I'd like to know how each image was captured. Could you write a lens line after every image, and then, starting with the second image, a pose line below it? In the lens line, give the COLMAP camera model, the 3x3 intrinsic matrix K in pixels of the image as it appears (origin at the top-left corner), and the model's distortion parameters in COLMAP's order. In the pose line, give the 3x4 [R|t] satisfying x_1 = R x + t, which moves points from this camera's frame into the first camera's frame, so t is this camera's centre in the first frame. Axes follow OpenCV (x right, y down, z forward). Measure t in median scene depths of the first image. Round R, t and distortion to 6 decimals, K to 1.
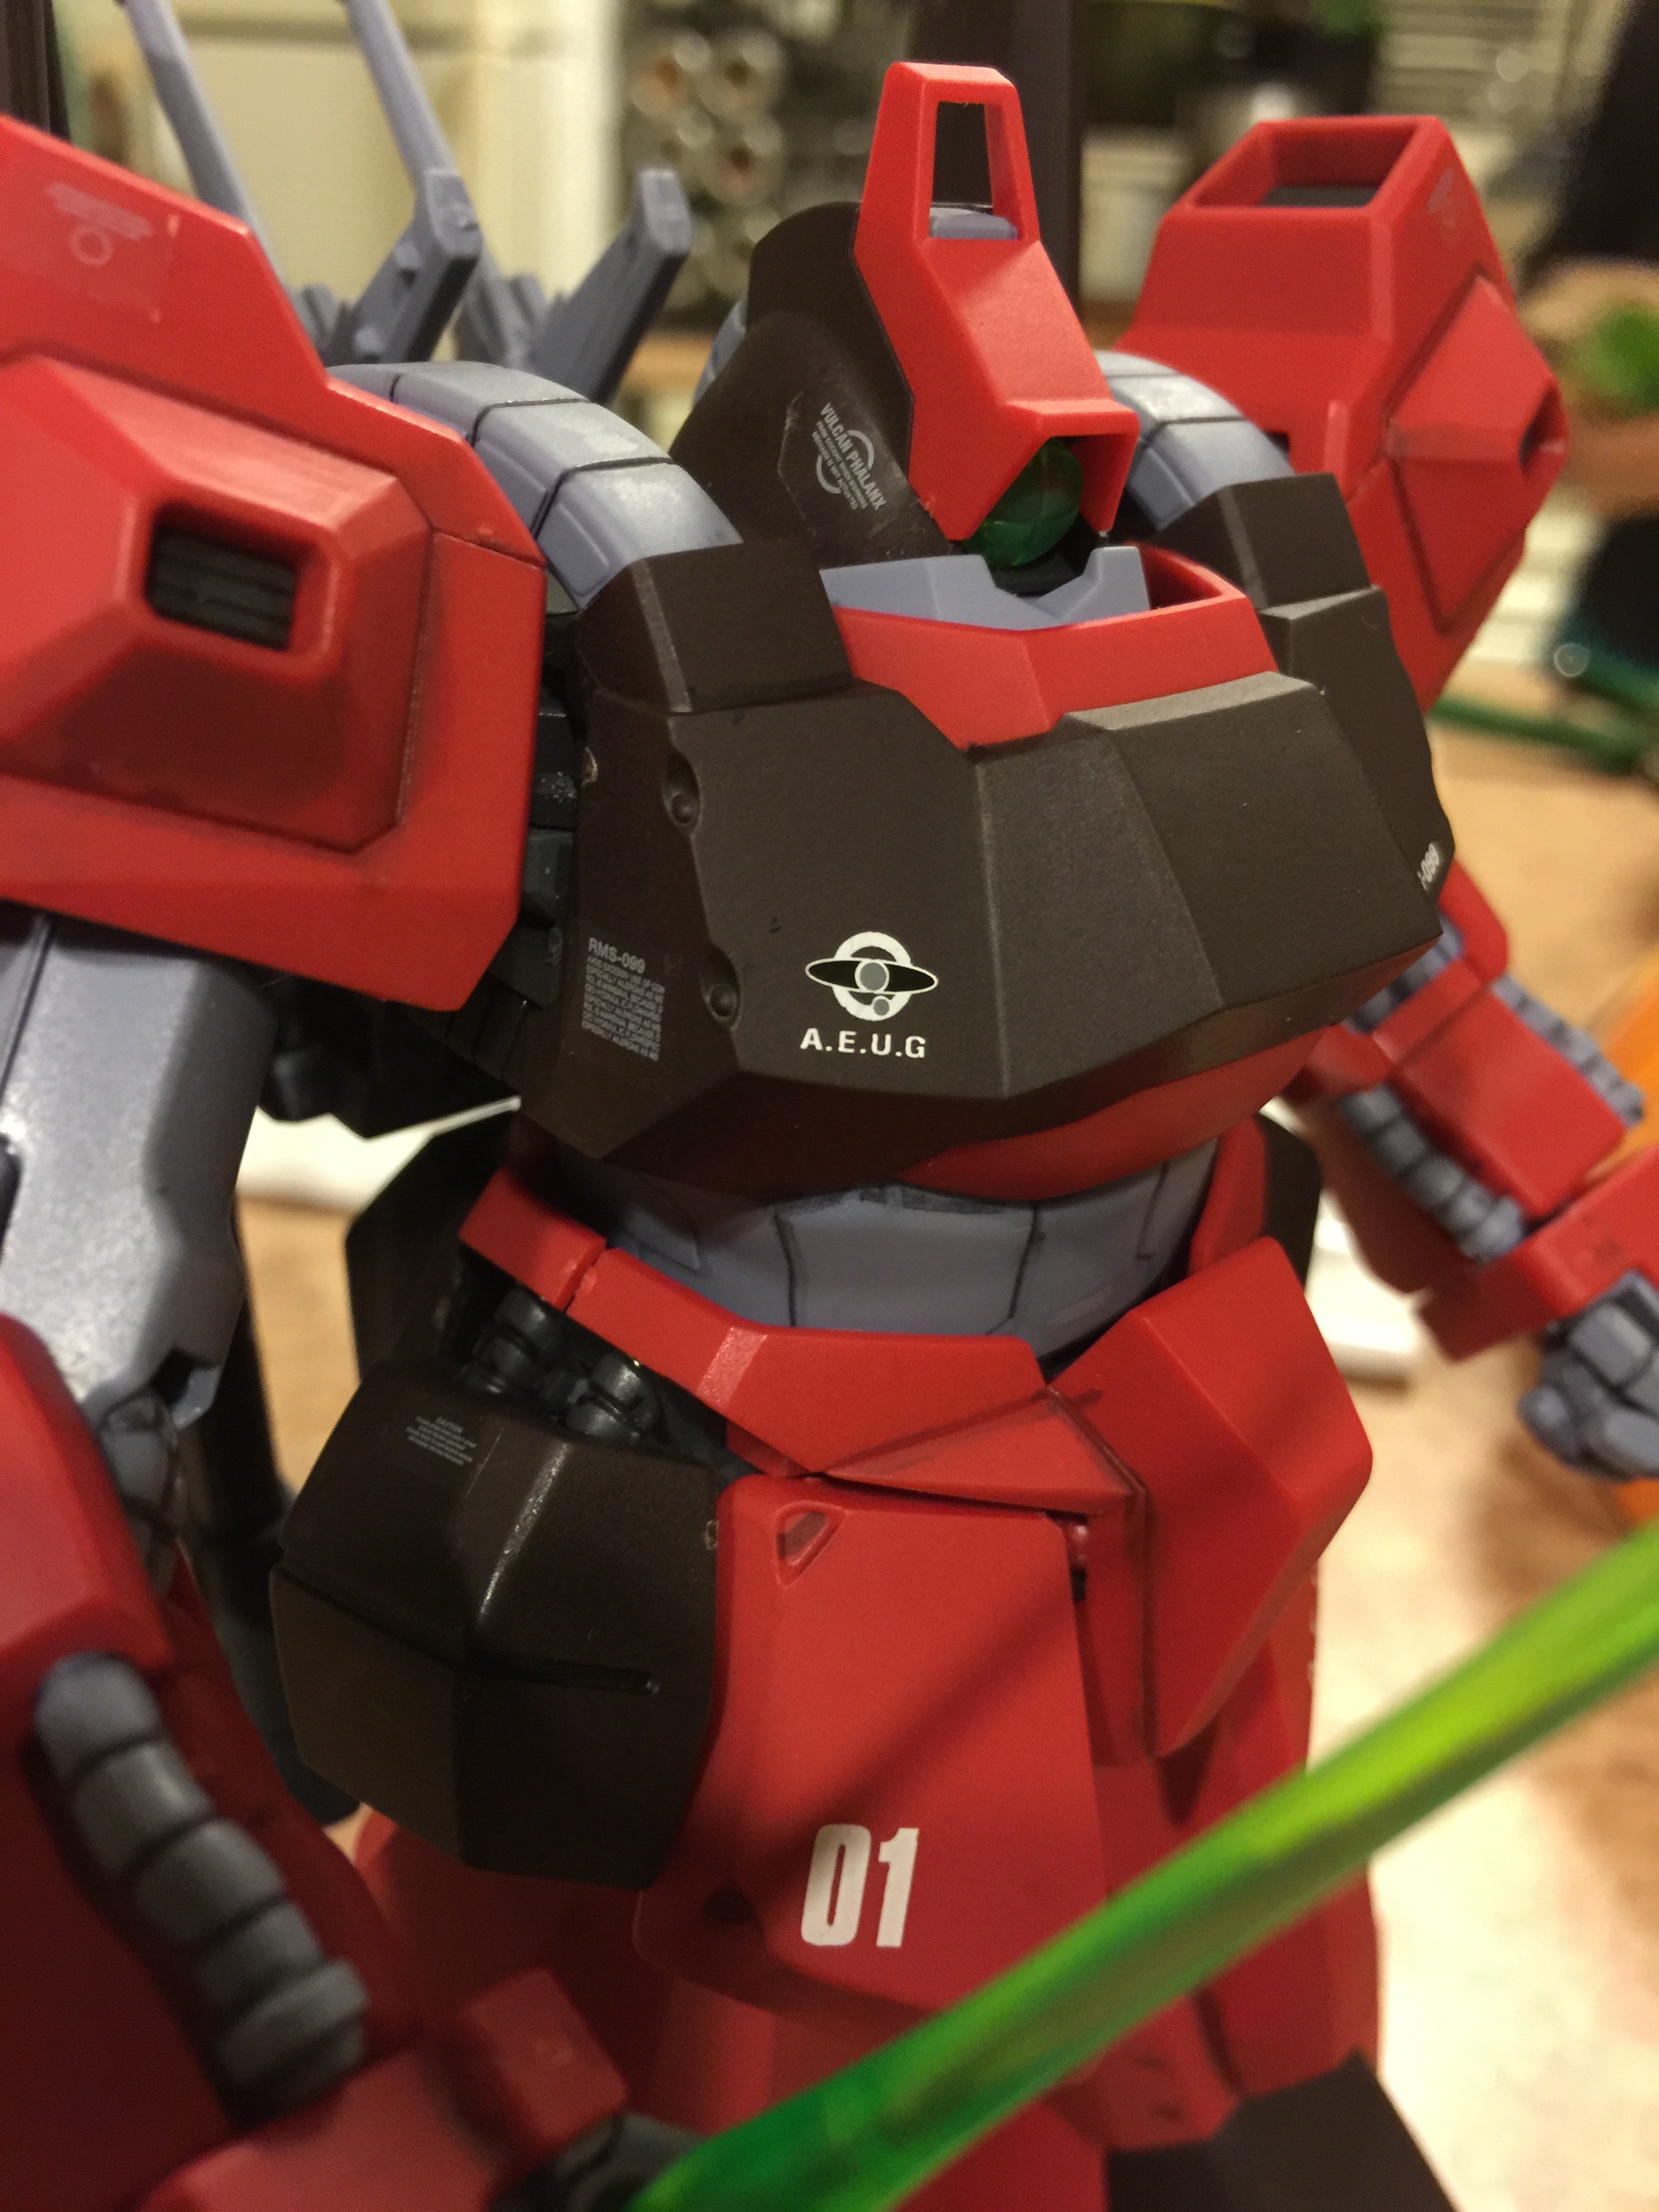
lens RADIAL K [[1995.1, 0, 829.5], [0, 1995.1, 1106.0], [0, 0, 1]] dist [0.092077, 0.004622]
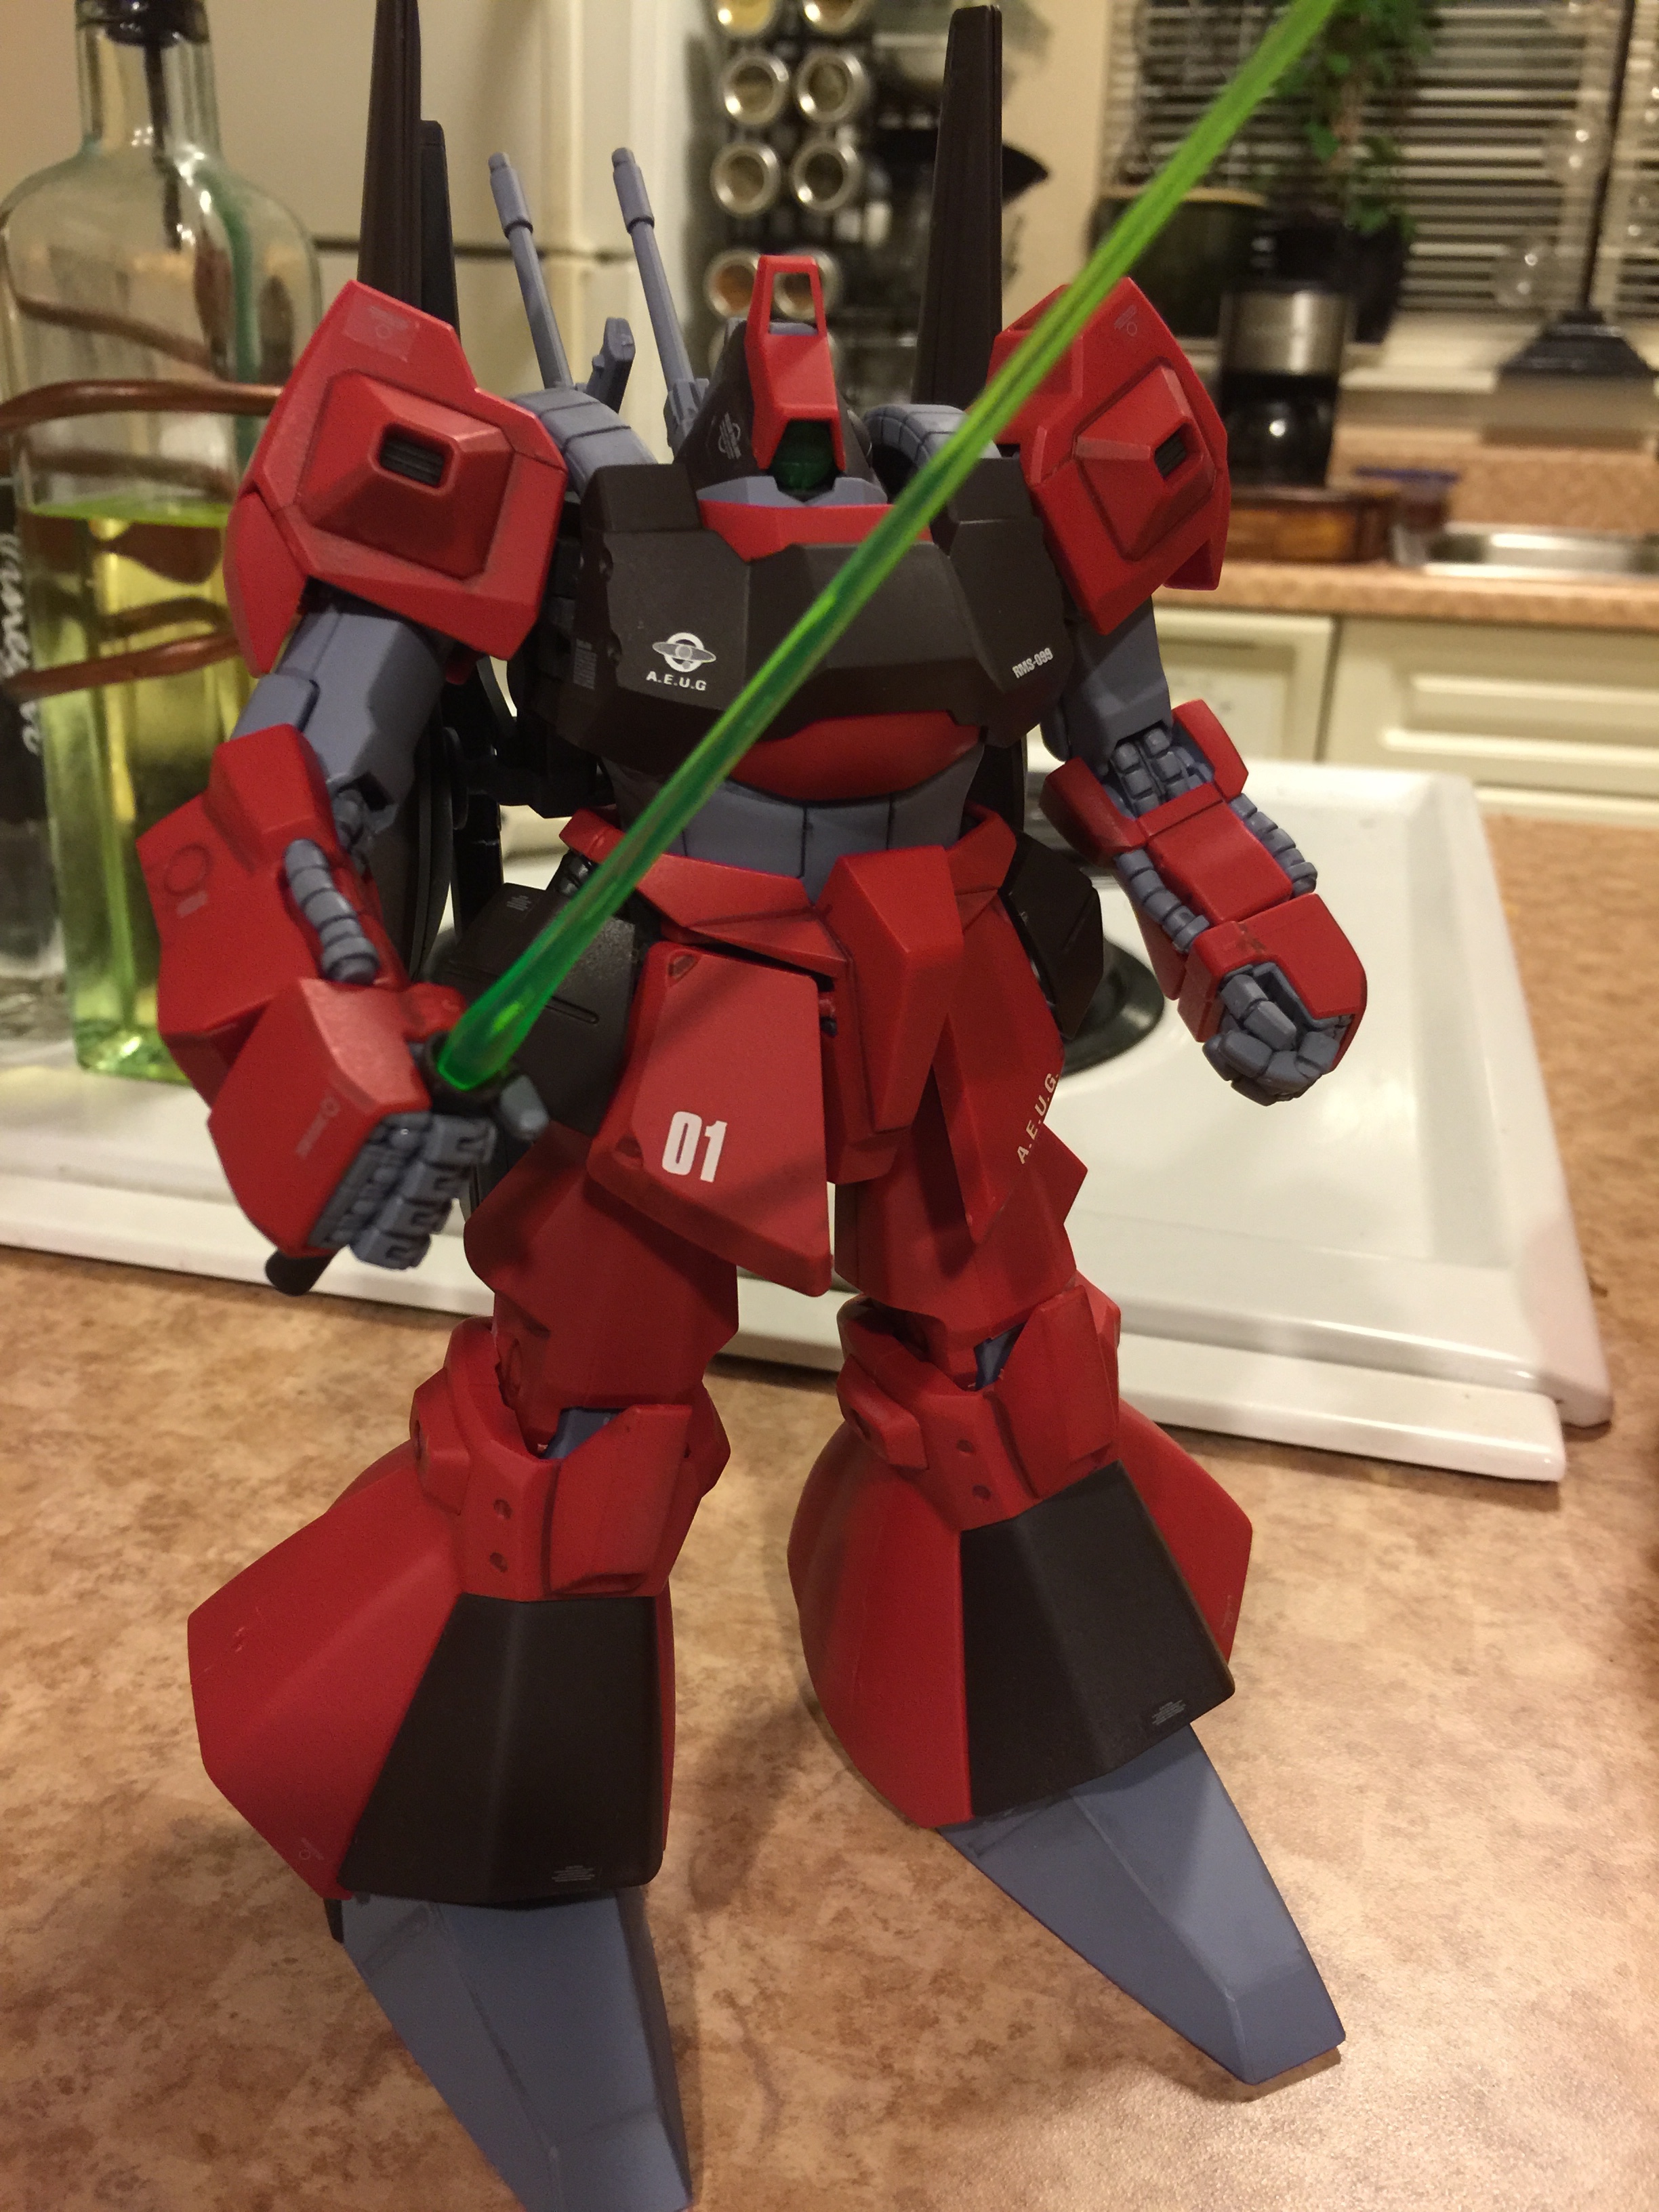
lens RADIAL K [[1995.1, 0, 829.5], [0, 1995.1, 1106.0], [0, 0, 1]] dist [0.092077, 0.004622]
pose [[0.957171, 0.084238, -0.276999, 0.833090], [-0.109272, 0.991088, -0.076189, 0.585506], [0.268112, 0.103194, 0.957845, -1.039680]]
